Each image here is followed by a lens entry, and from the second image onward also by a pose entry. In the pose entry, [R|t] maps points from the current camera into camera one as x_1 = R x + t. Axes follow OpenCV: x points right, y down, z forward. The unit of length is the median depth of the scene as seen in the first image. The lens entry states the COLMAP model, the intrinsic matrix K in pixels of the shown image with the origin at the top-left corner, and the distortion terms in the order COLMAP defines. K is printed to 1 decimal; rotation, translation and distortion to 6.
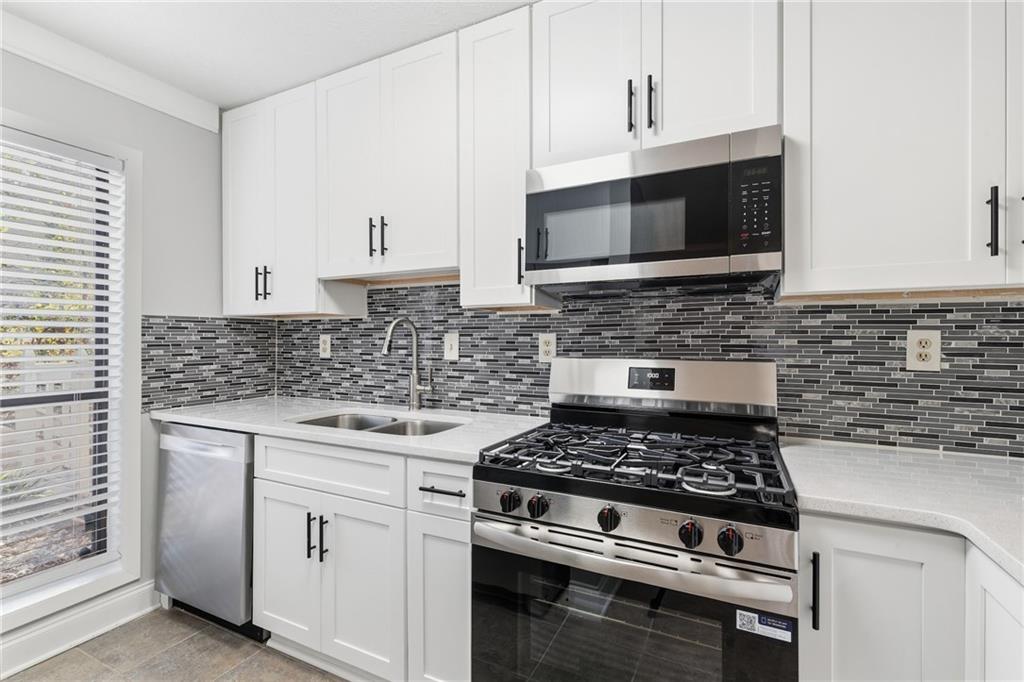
lens RADIAL K [[466.1, 0, 515.8], [0, 466.1, 341.1], [0, 0, 1]] dist [0.009735, 0.000224]
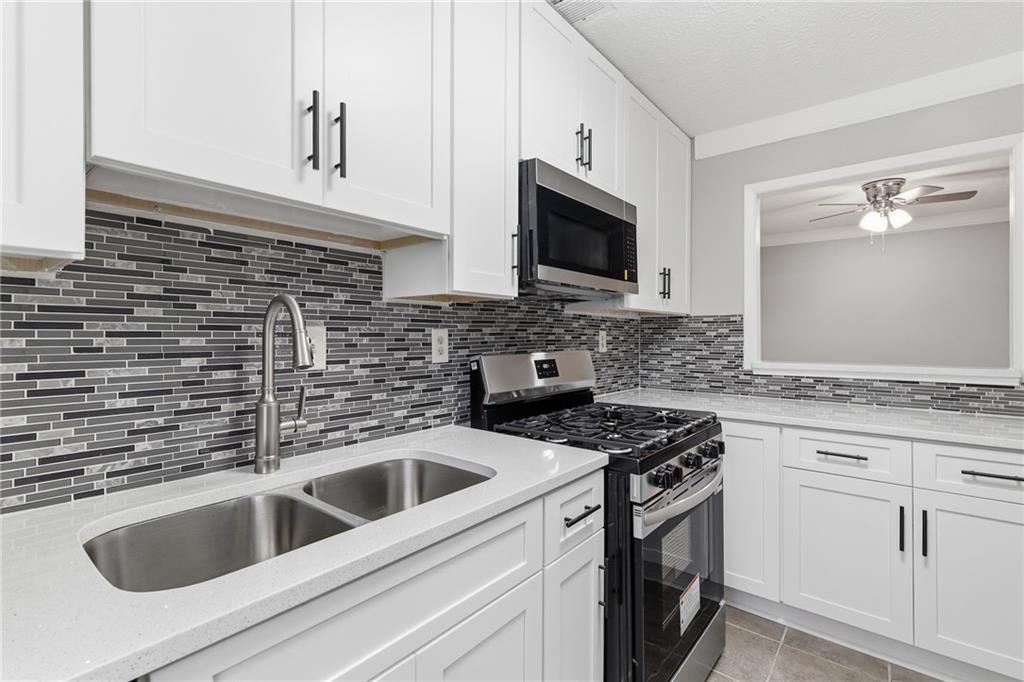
lens RADIAL K [[466.1, 0, 504.8], [0, 466.1, 335.9], [0, 0, 1]] dist [0.009735, 0.000224]
pose [[0.238641, -0.001032, 0.971107, -0.692331], [0.003551, 0.999994, 0.000190, -0.003046], [-0.971101, 0.003403, 0.238643, 0.636153]]
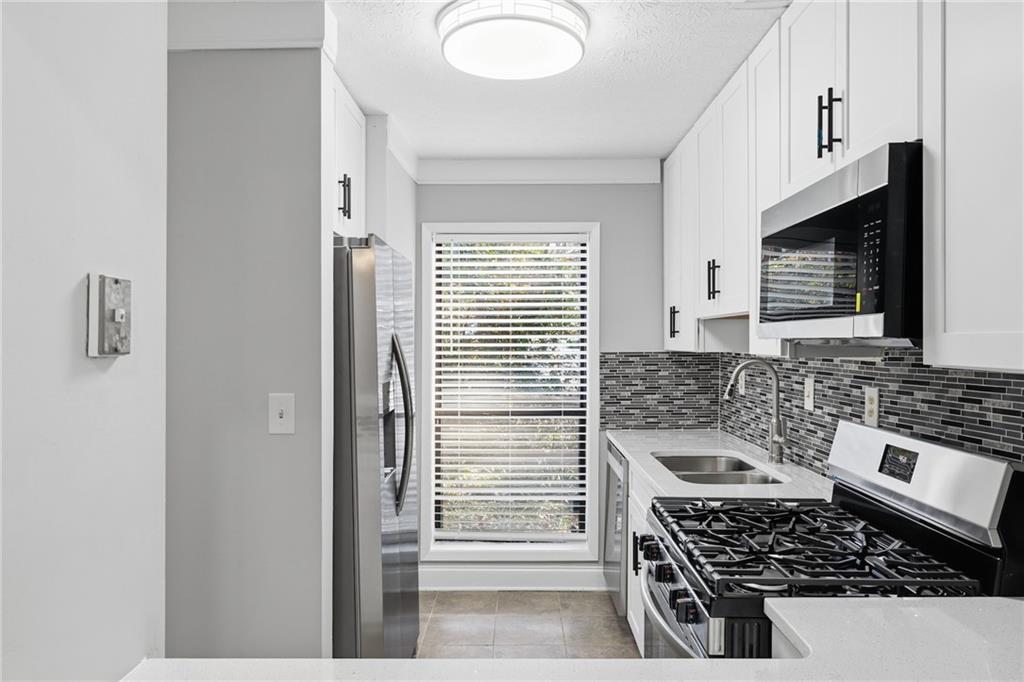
lens RADIAL K [[701.2, 0, 511.8], [0, 701.2, 340.7], [0, 0, 1]] dist [-0.004653, -0.002634]
pose [[0.429984, -0.000206, -0.902837, 0.791702], [0.001155, 0.999999, 0.000322, -0.087820], [0.902836, -0.001181, 0.429983, -0.018450]]
